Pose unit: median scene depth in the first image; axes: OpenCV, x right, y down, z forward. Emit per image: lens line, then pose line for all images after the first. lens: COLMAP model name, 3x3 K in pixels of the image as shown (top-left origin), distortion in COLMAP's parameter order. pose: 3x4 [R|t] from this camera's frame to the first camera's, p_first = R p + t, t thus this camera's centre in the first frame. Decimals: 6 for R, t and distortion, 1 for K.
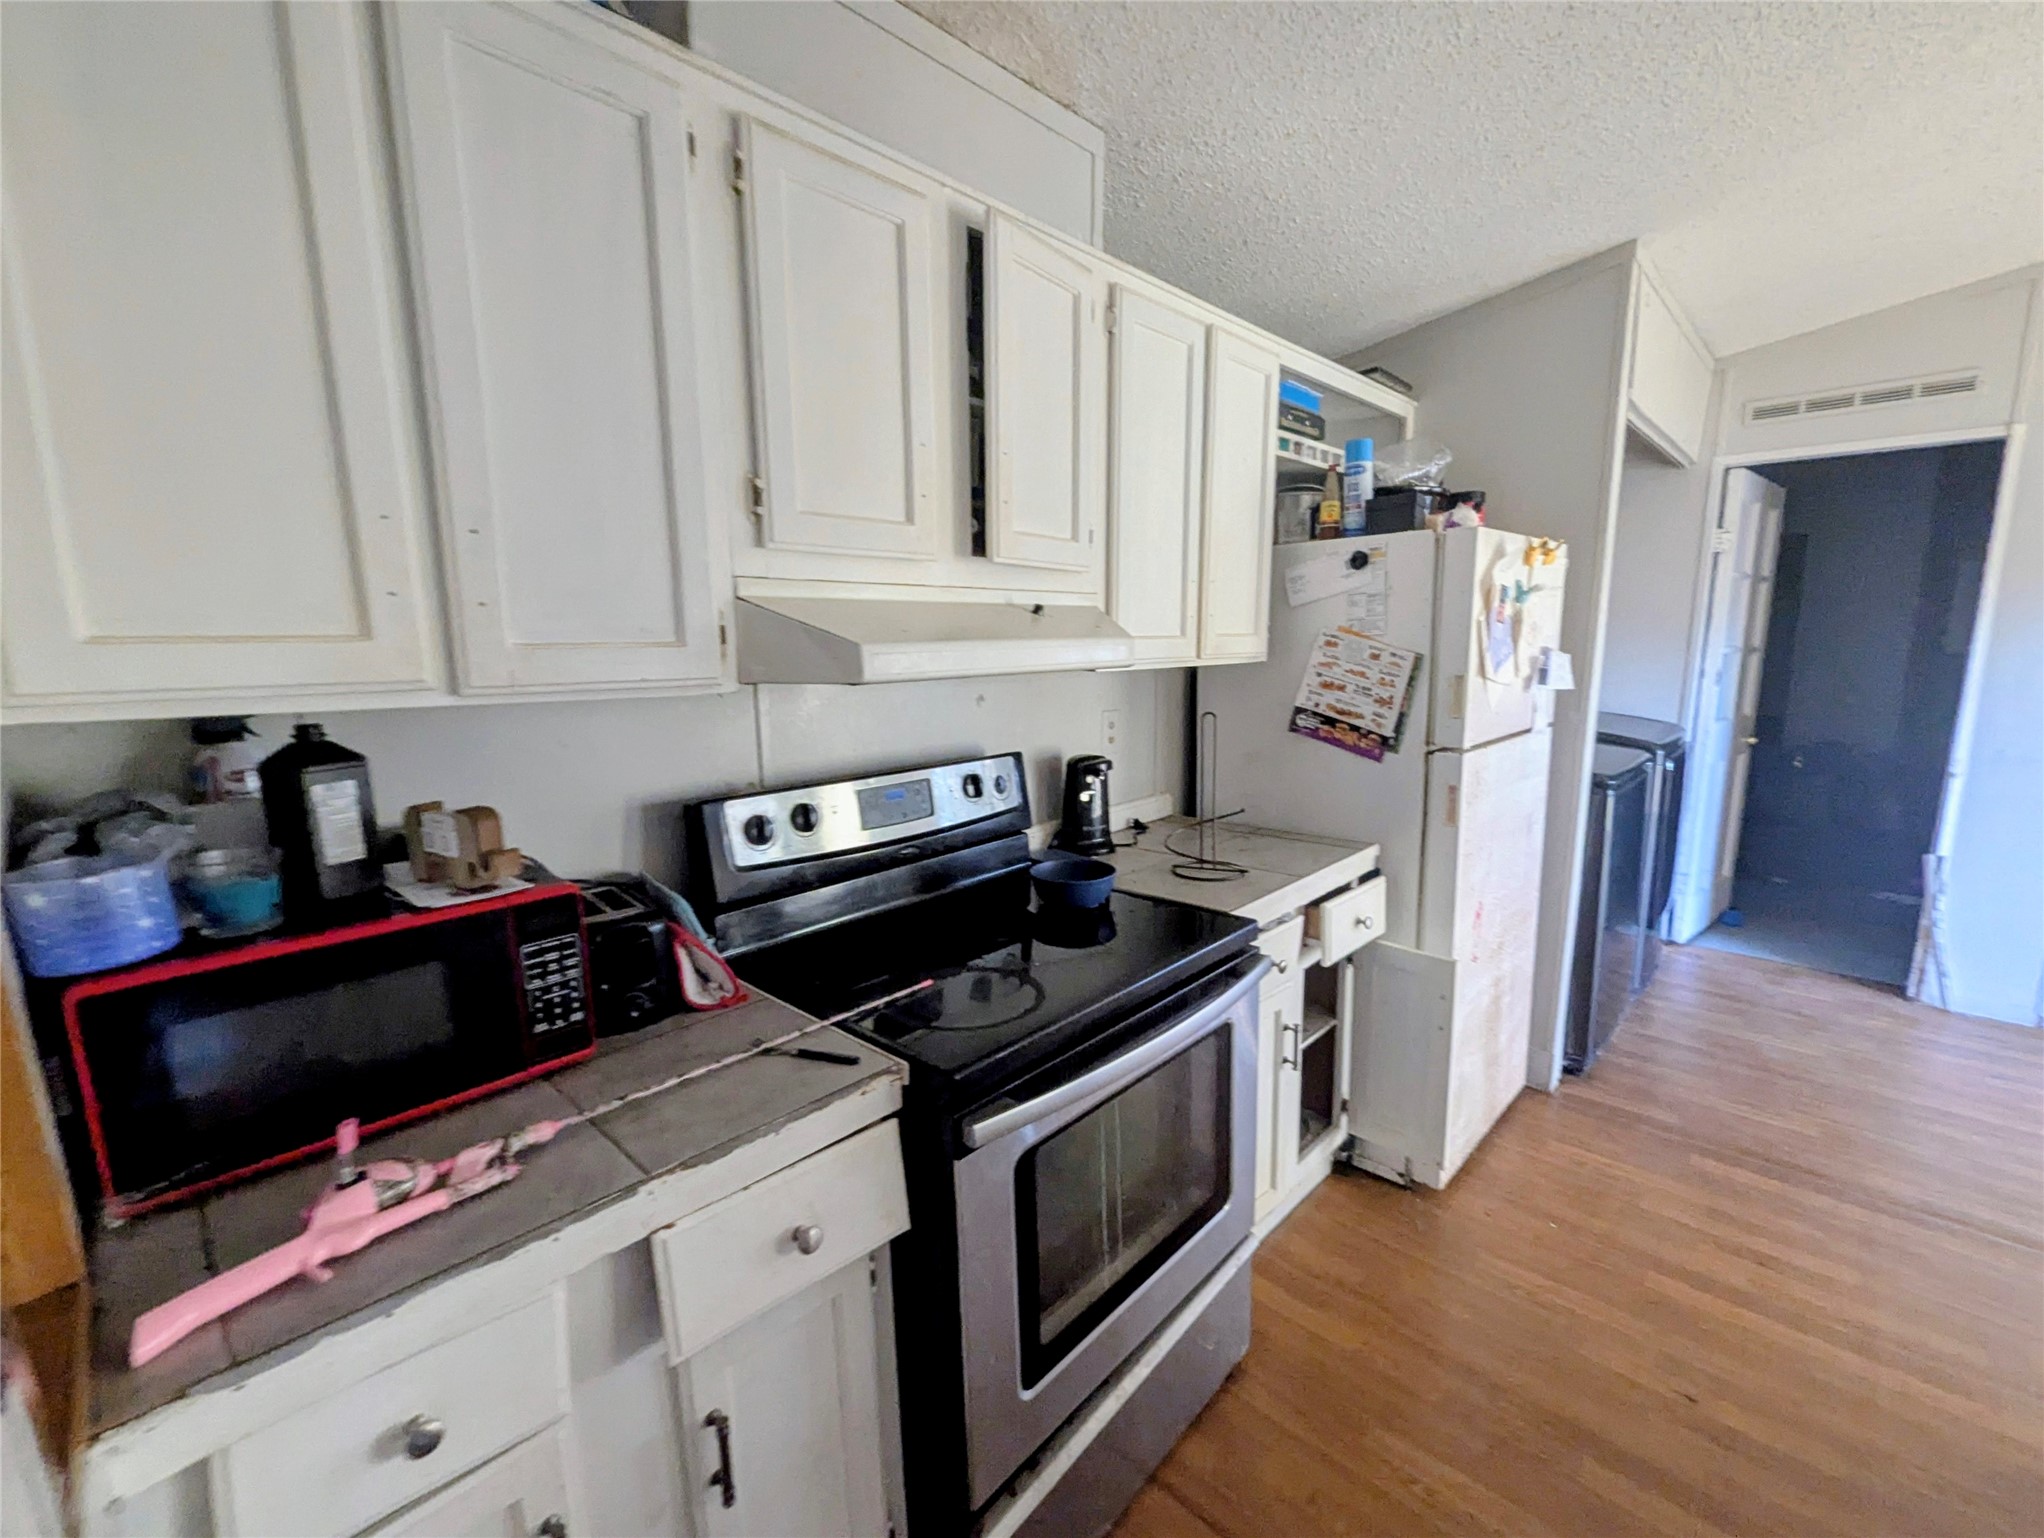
lens RADIAL K [[882.9, 0, 1022.0], [0, 882.9, 769.0], [0, 0, 1]] dist [-0.001185, -0.000268]
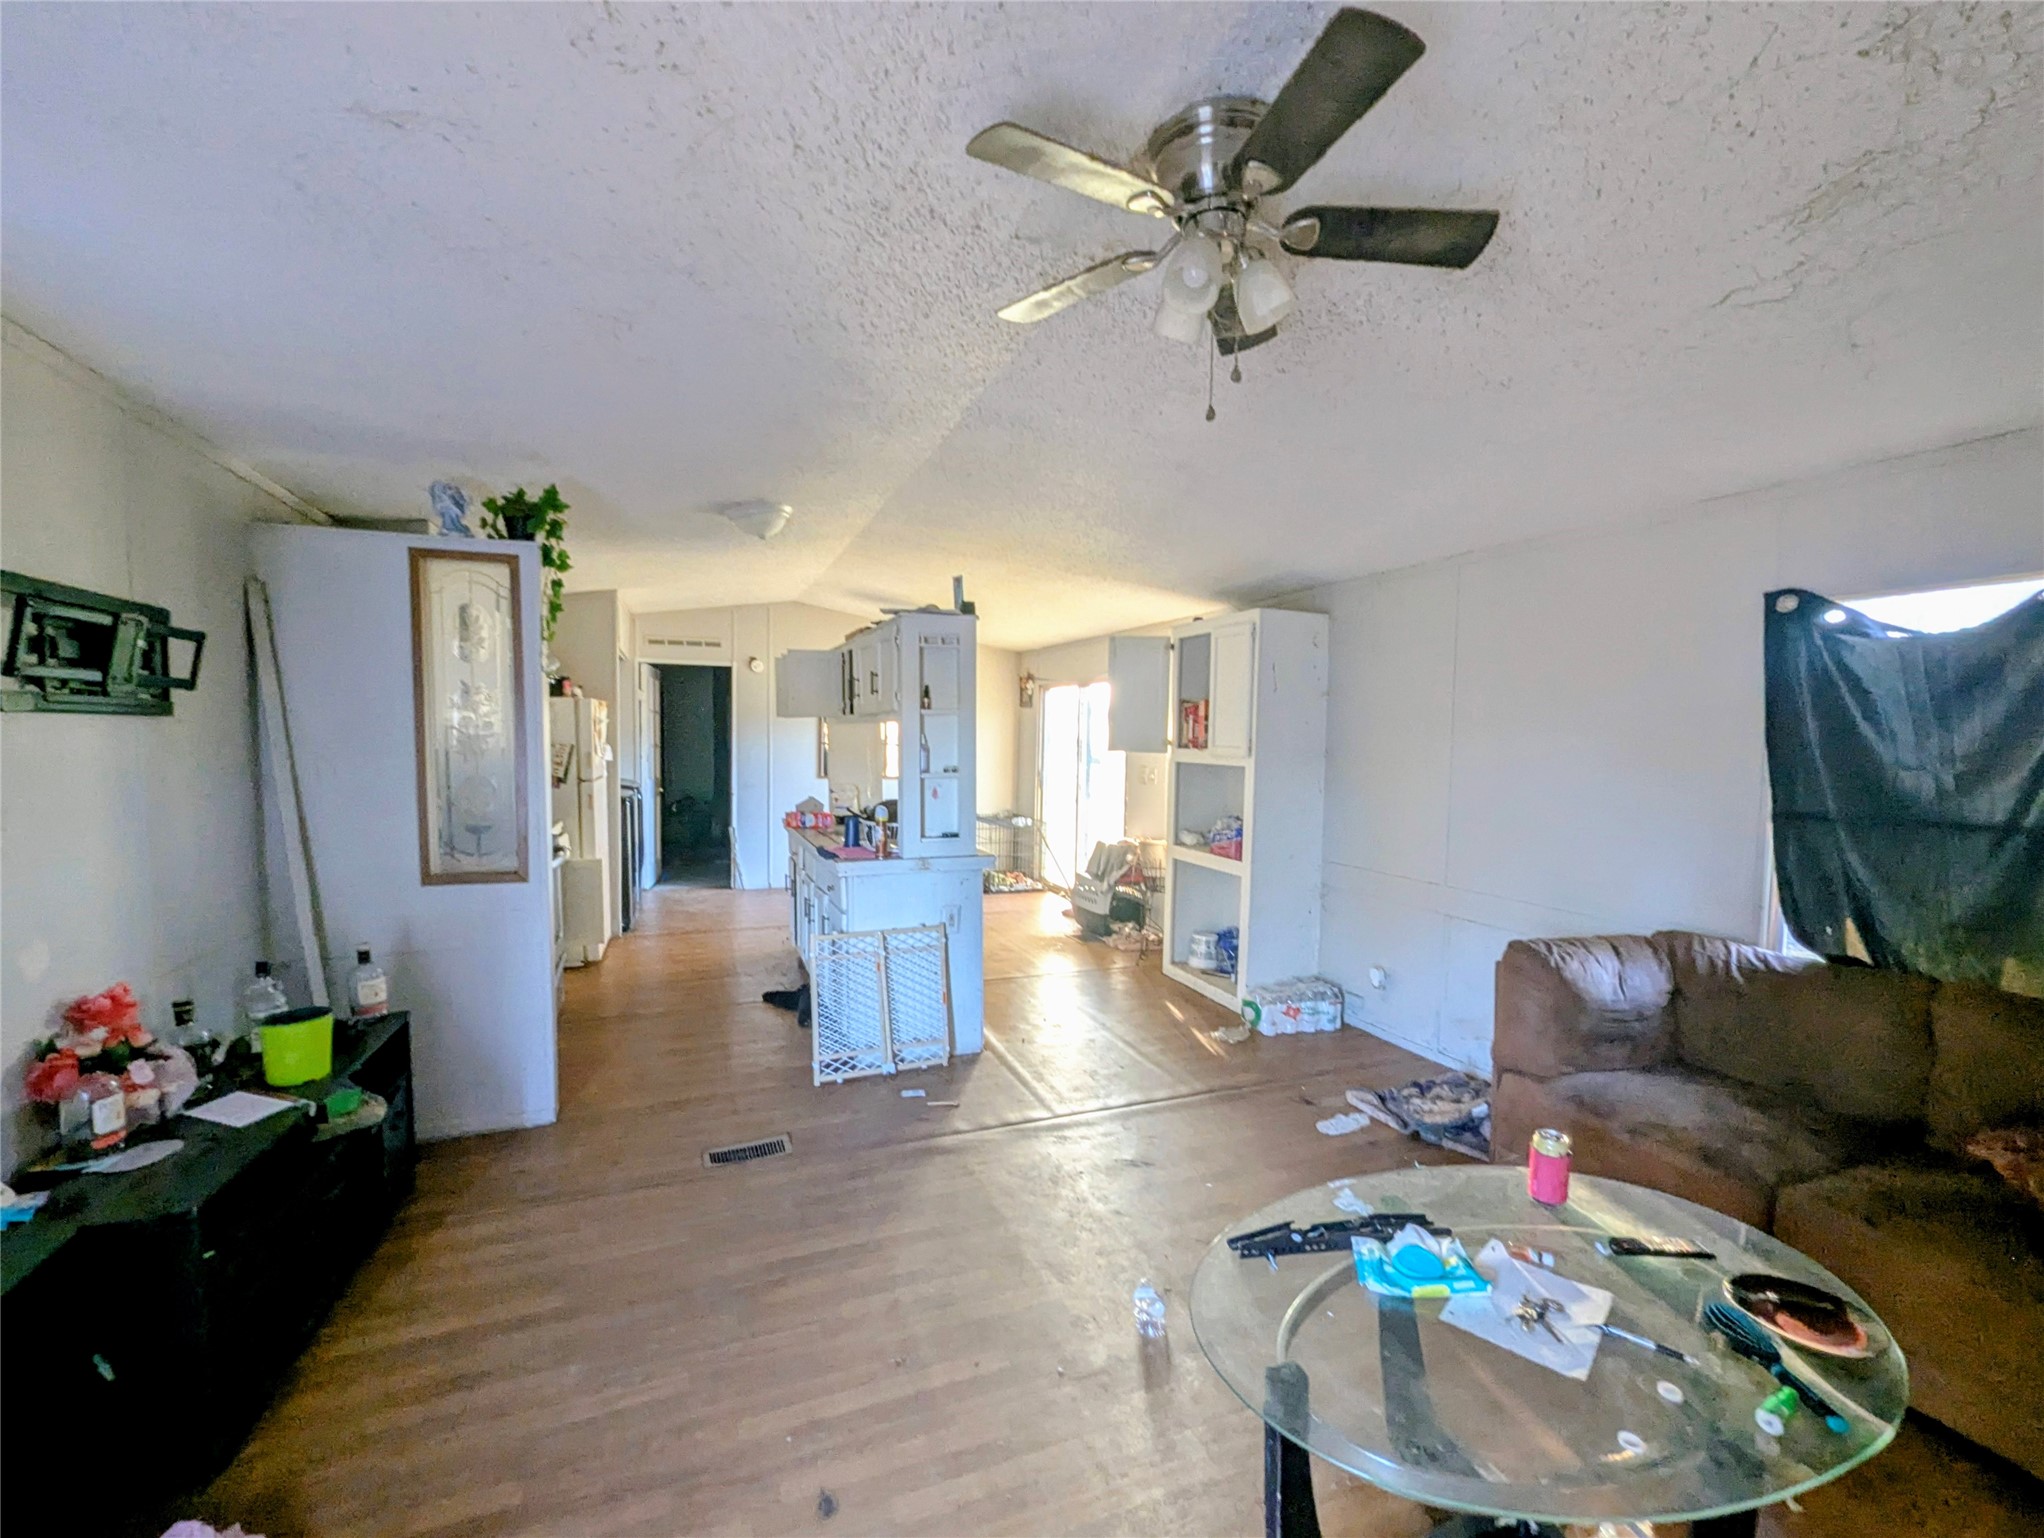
lens RADIAL K [[882.9, 0, 1022.0], [0, 882.9, 769.0], [0, 0, 1]] dist [-0.001185, -0.000268]
pose [[0.433285, -0.027596, 0.900834, -0.966989], [0.137307, 0.989884, -0.035718, 0.157831], [-0.890736, 0.139167, 0.432691, -0.944811]]
